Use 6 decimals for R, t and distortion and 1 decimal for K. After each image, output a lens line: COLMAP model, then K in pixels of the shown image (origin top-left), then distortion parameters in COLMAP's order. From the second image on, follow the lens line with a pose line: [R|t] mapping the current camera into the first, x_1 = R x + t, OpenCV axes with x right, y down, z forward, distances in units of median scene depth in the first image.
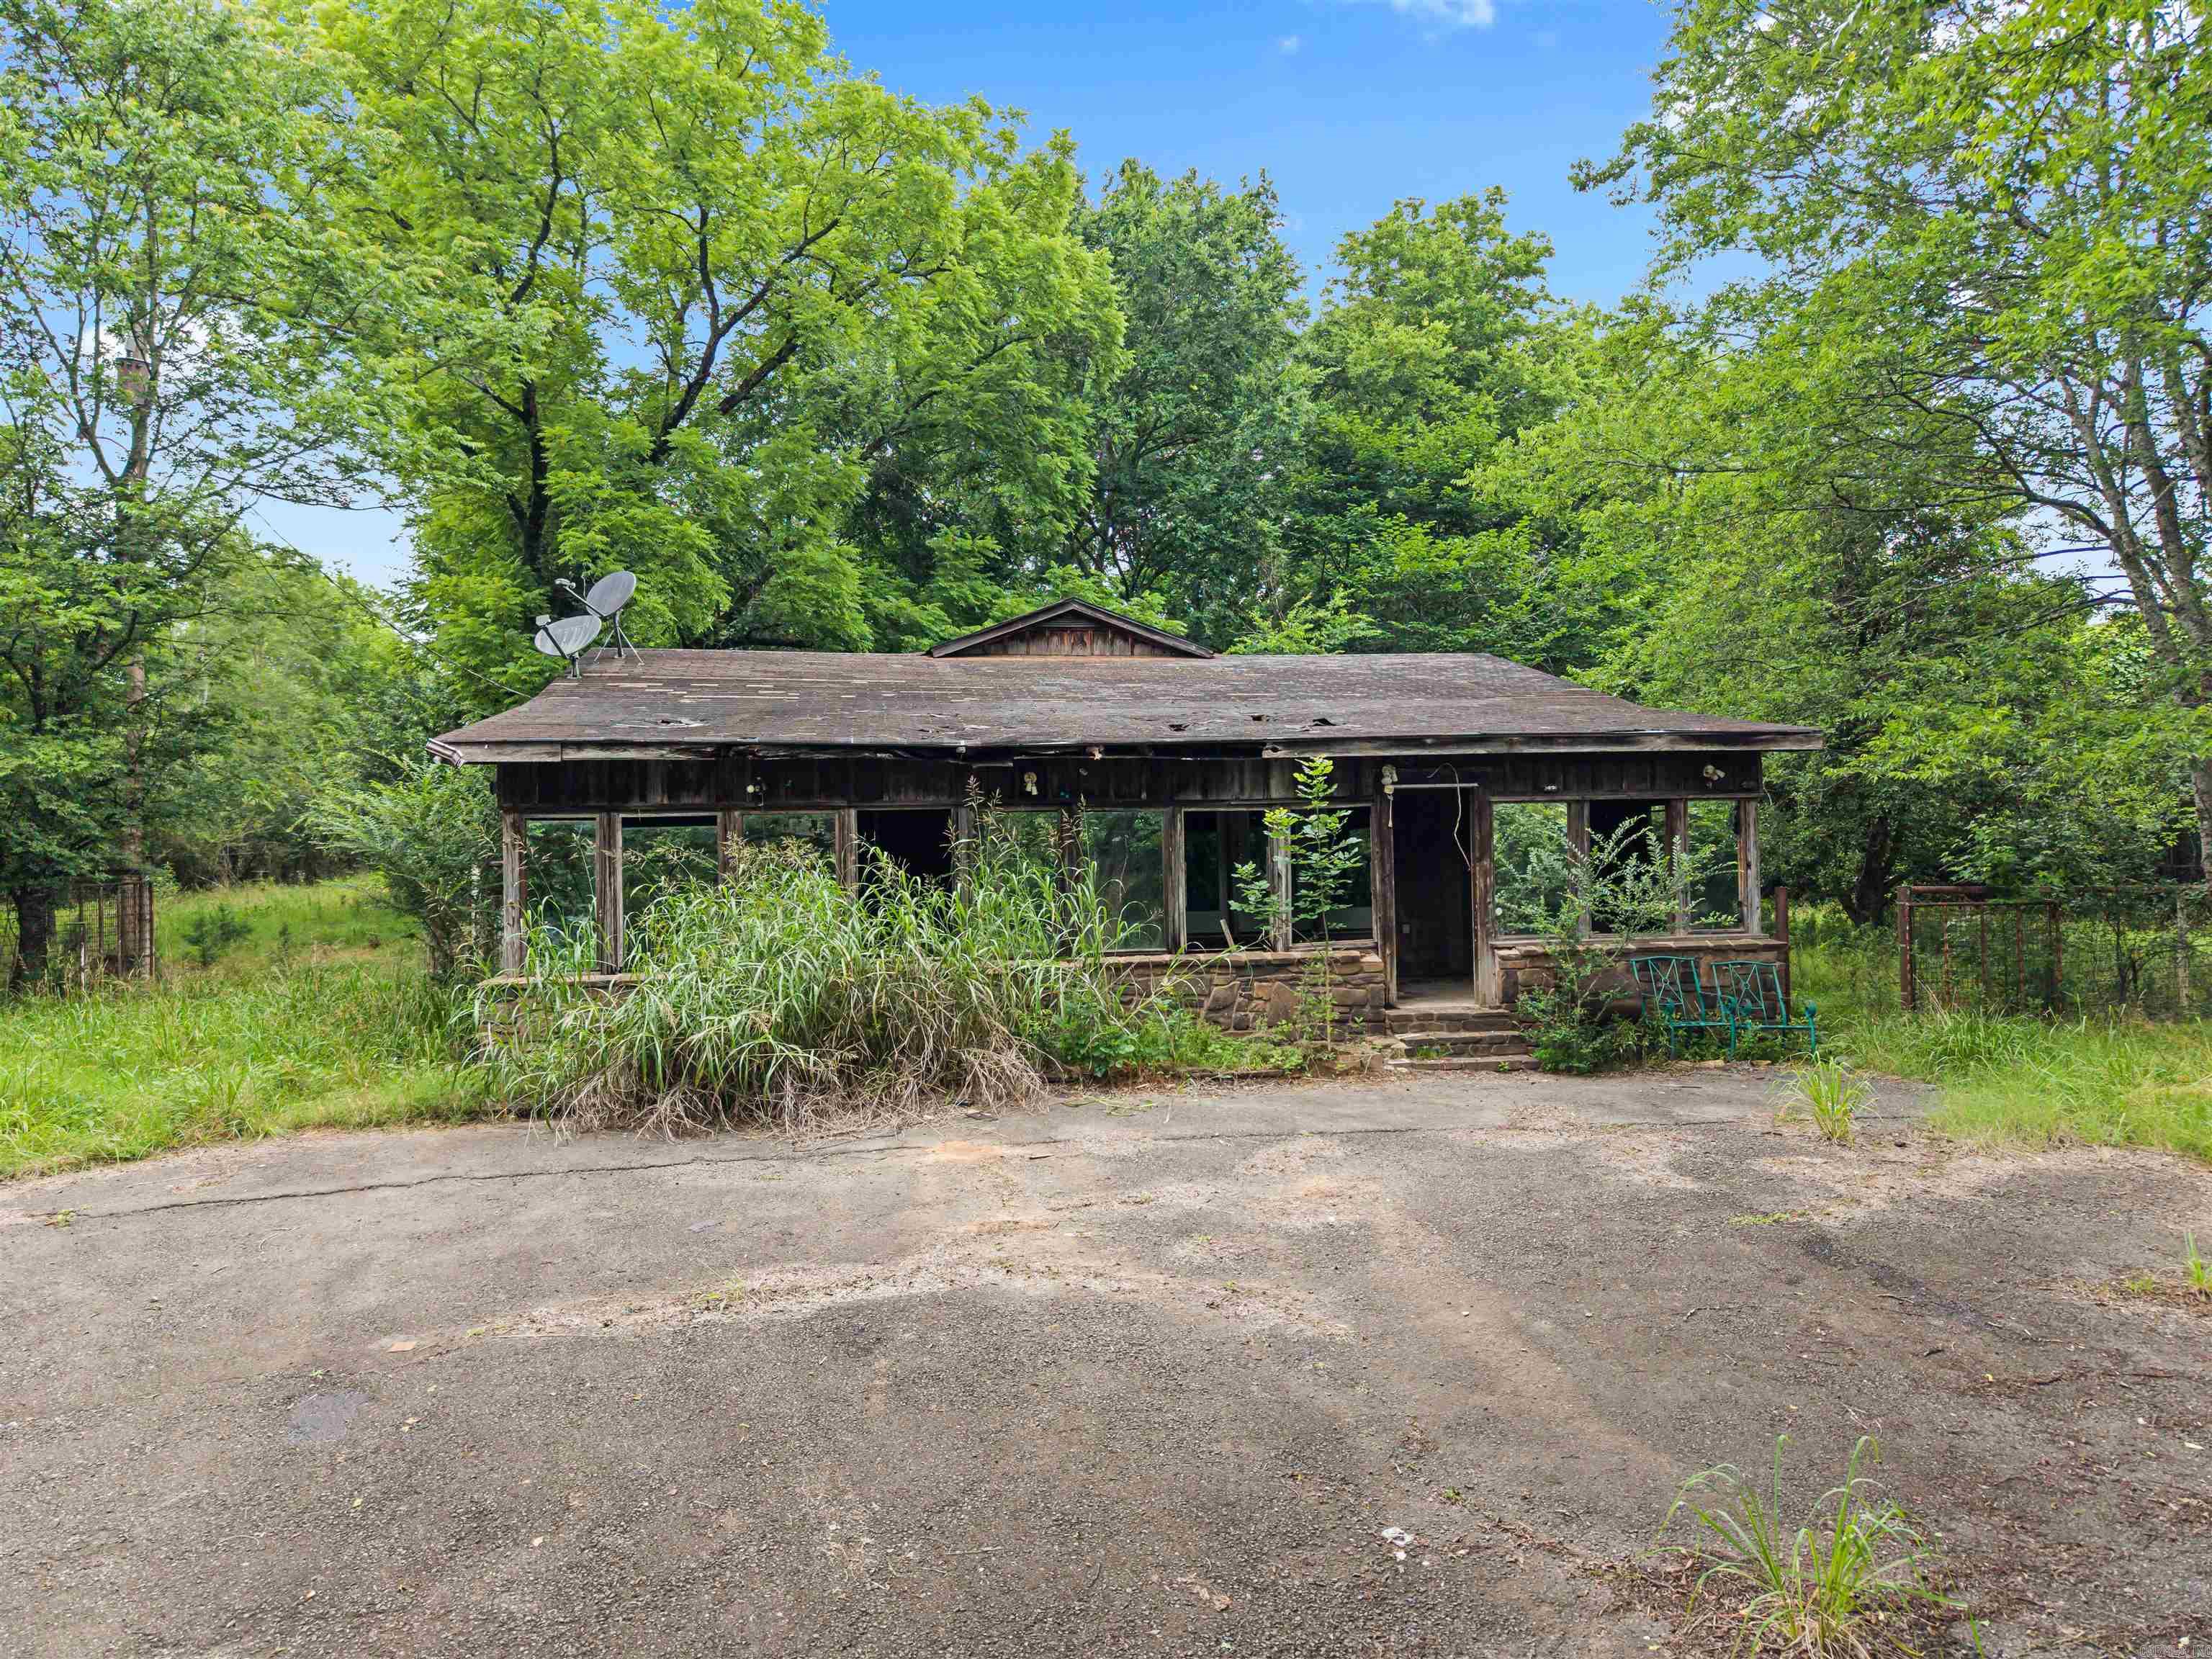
lens RADIAL K [[1483.4, 0, 1103.7], [0, 1483.4, 828.5], [0, 0, 1]] dist [0.022298, -0.023088]
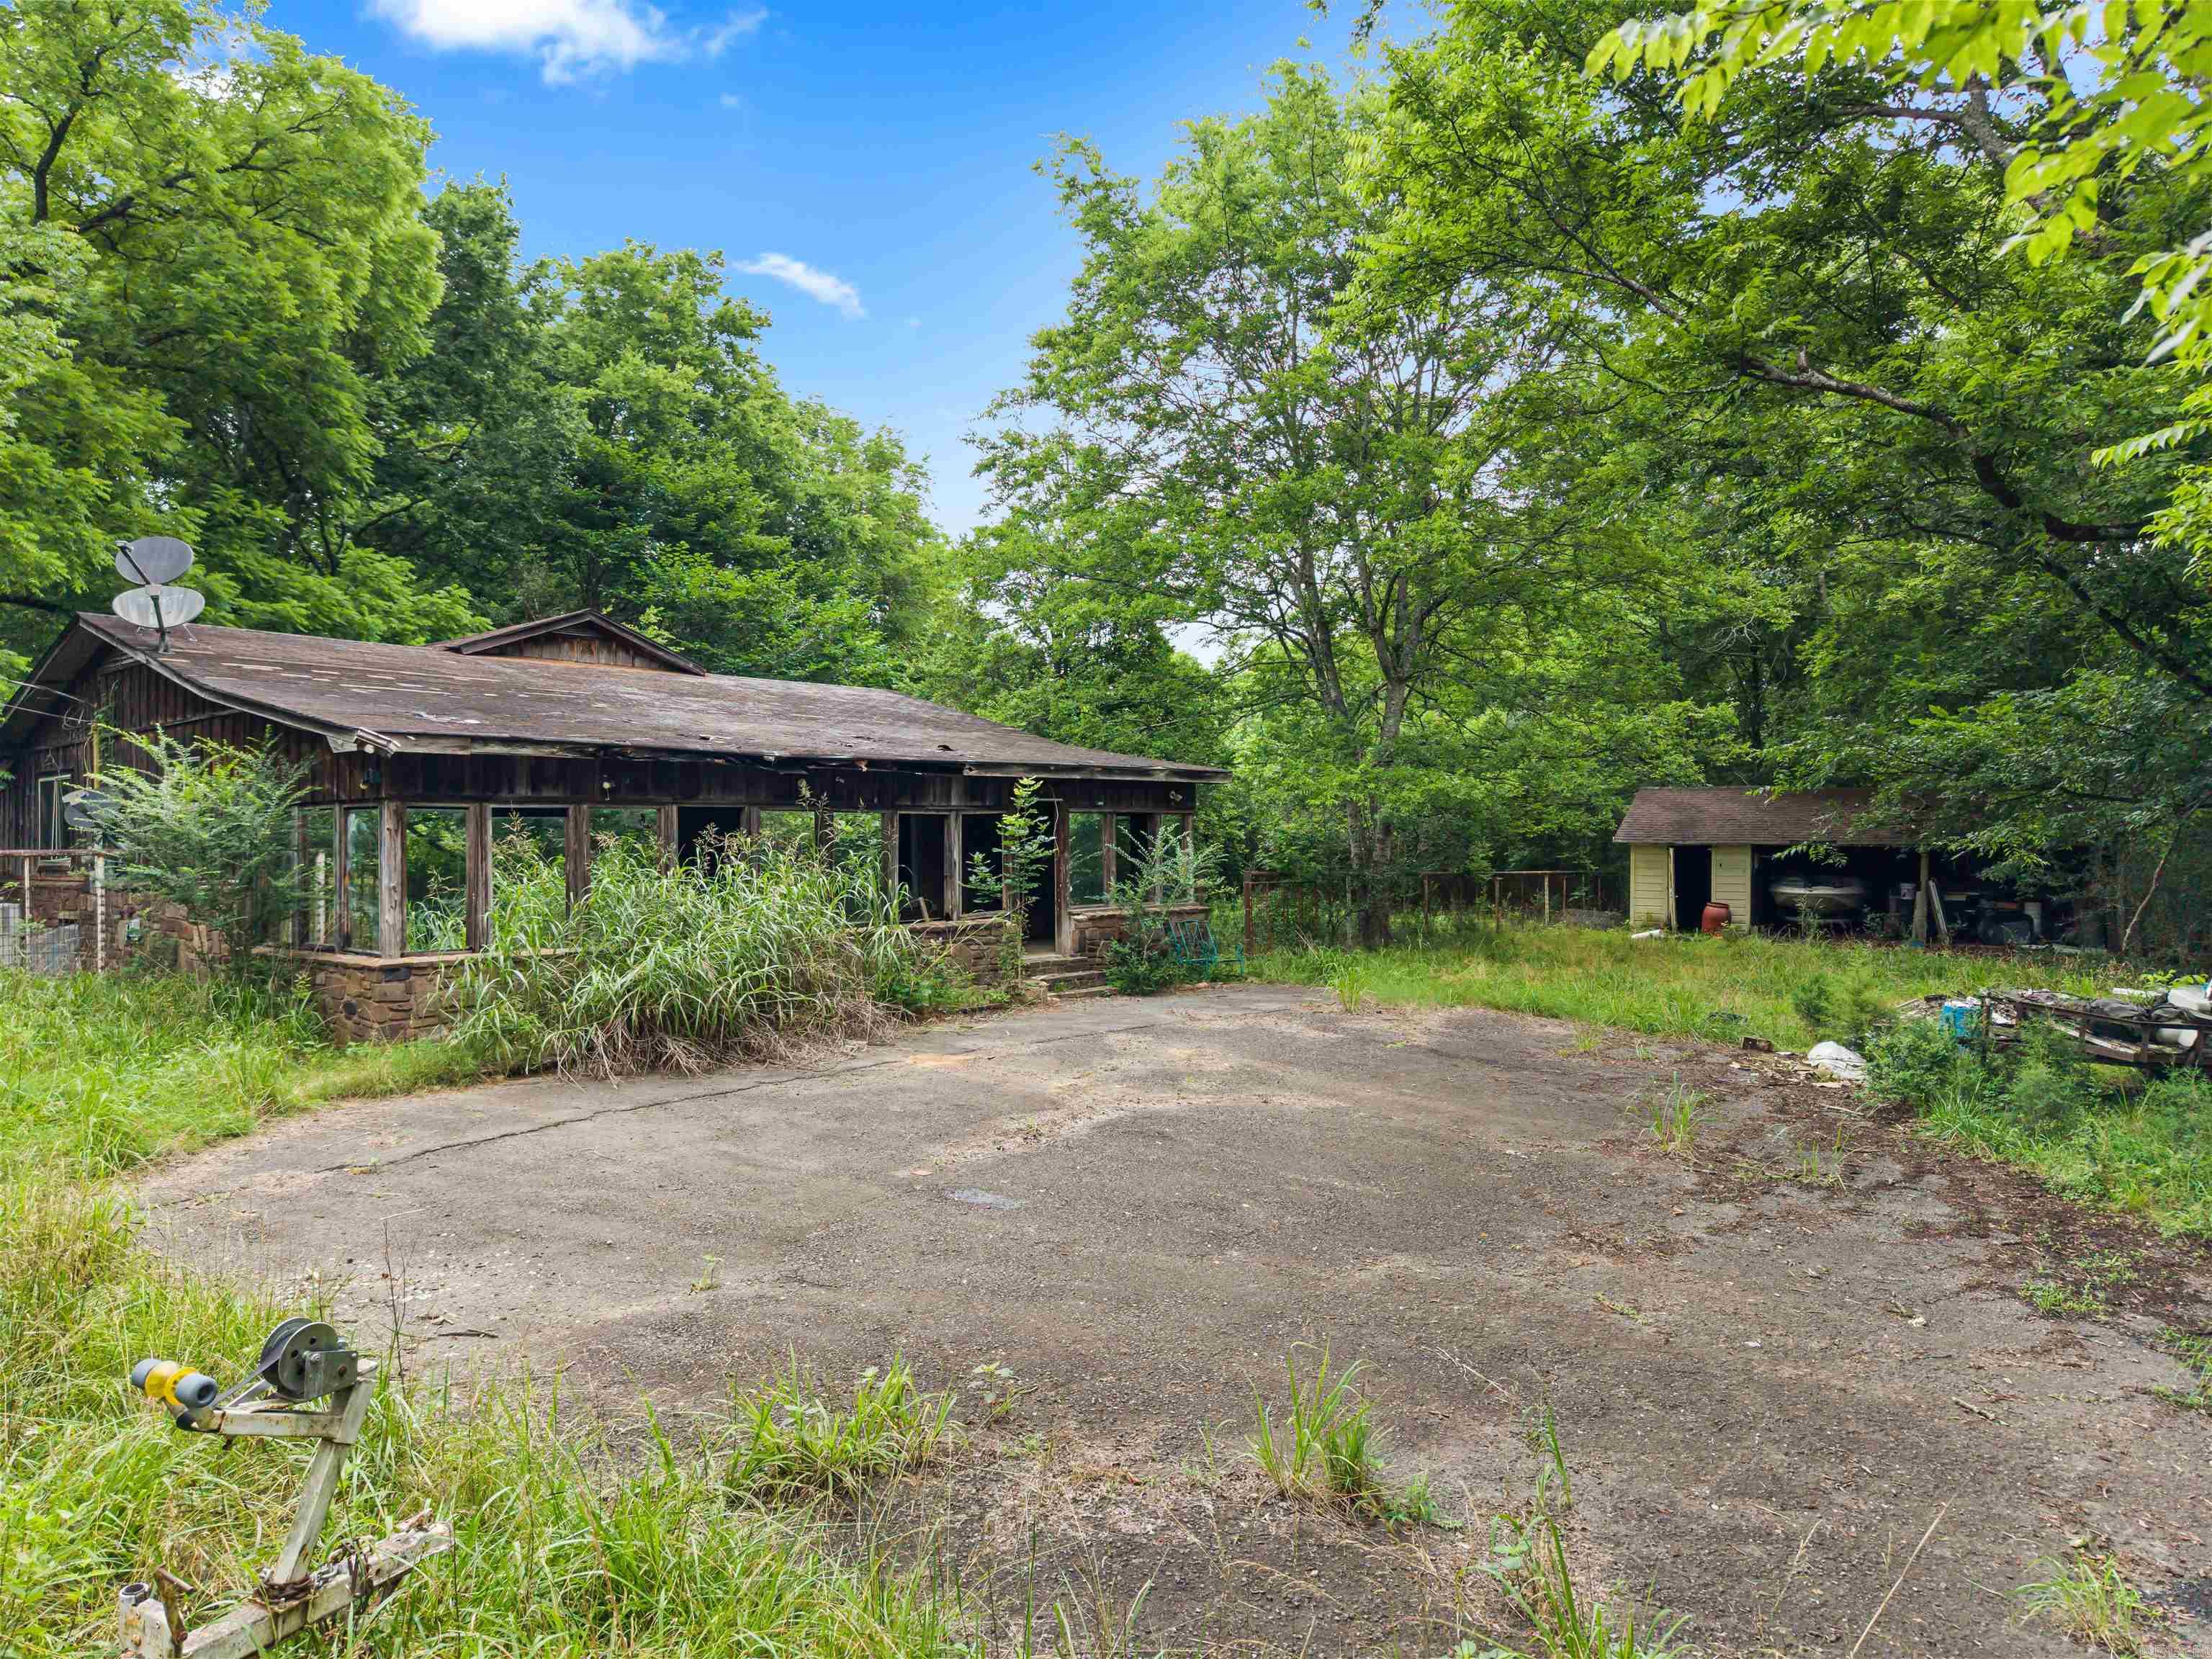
lens RADIAL K [[1483.4, 0, 1113.5], [0, 1483.4, 835.3], [0, 0, 1]] dist [0.022298, -0.023088]
pose [[0.767507, 0.013942, 0.640888, -0.650265], [-0.014959, 0.999881, -0.003837, 0.009919], [-0.640865, -0.006642, 0.767625, -0.120087]]
